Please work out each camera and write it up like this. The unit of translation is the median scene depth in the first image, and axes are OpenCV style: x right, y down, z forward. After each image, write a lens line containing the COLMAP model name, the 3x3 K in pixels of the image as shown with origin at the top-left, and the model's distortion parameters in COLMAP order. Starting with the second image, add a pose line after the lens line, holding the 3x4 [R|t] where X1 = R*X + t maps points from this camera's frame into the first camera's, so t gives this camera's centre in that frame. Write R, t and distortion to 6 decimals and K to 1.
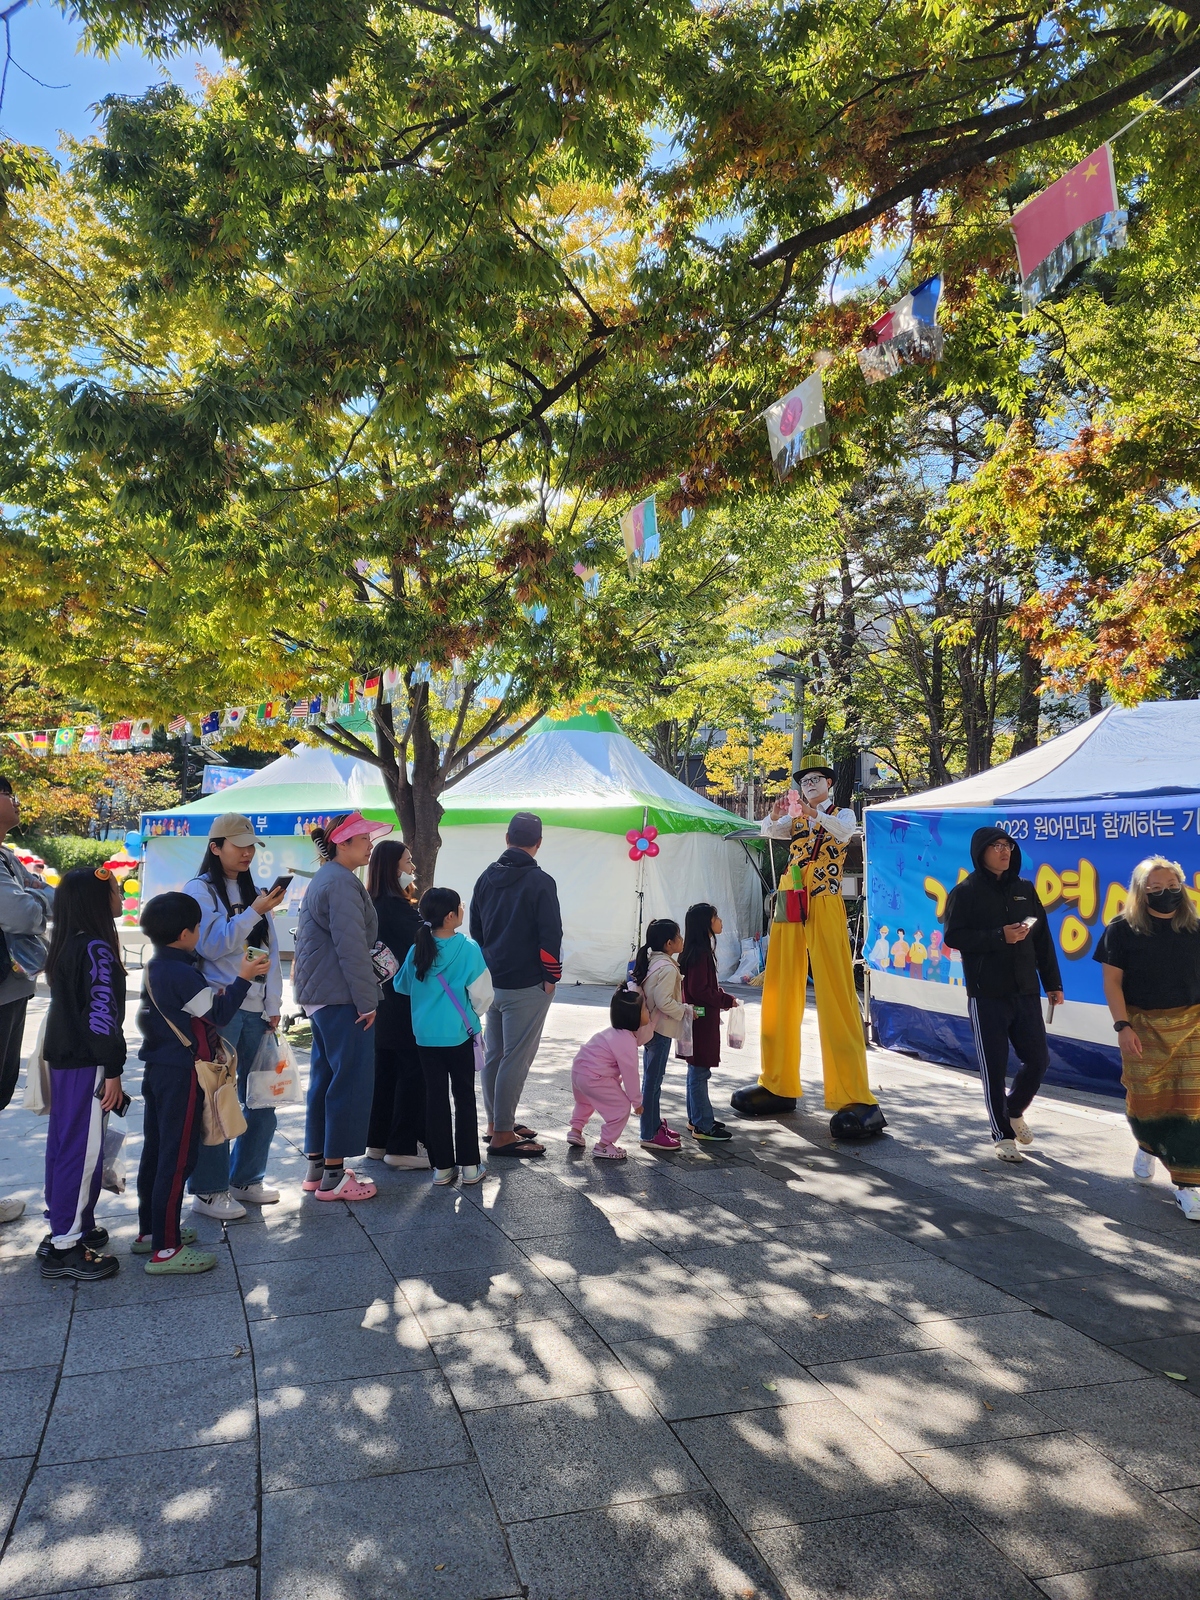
lens RADIAL K [[1062.4, 0, 594.8], [0, 1062.4, 802.1], [0, 0, 1]] dist [0.002783, 0.002477]
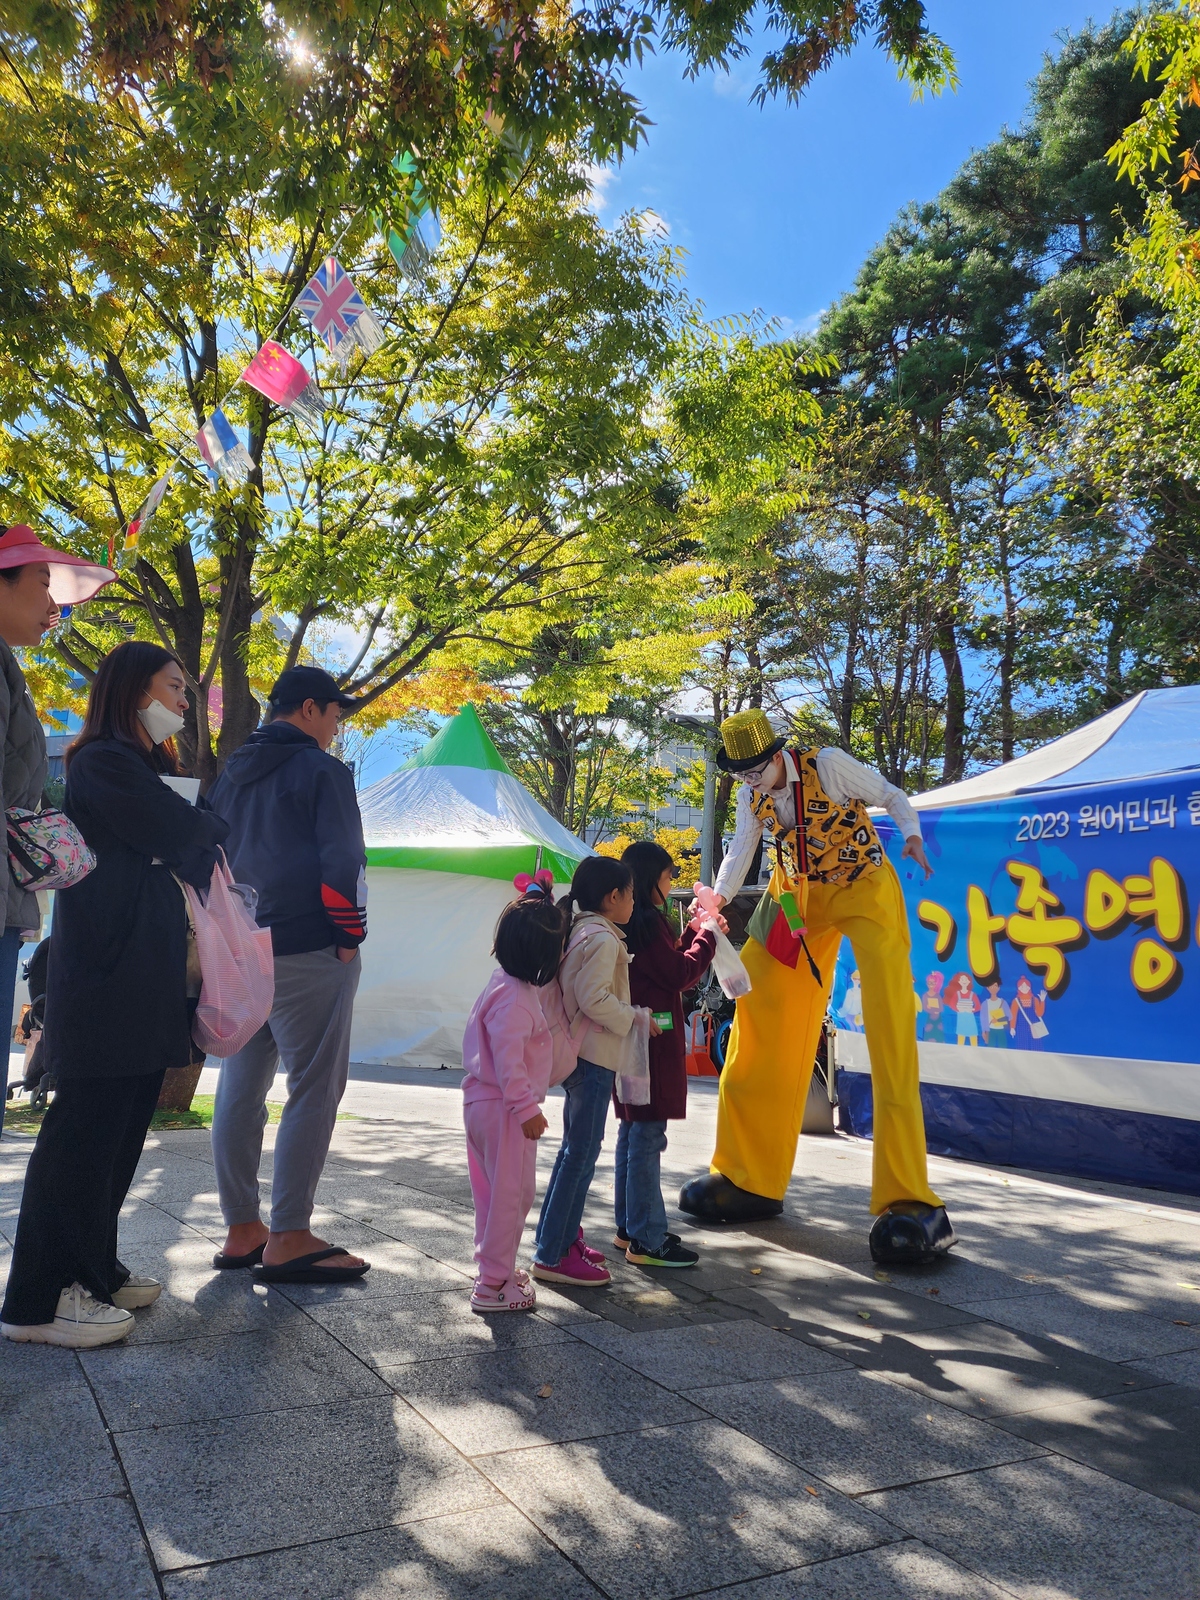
lens RADIAL K [[1062.4, 0, 605.3], [0, 1062.4, 795.4], [0, 0, 1]] dist [0.002783, 0.002477]
pose [[0.991518, 0.052559, 0.118867, -0.000855], [-0.039067, 0.992813, -0.113121, 0.115034], [-0.123958, 0.107518, 0.986445, 0.358475]]
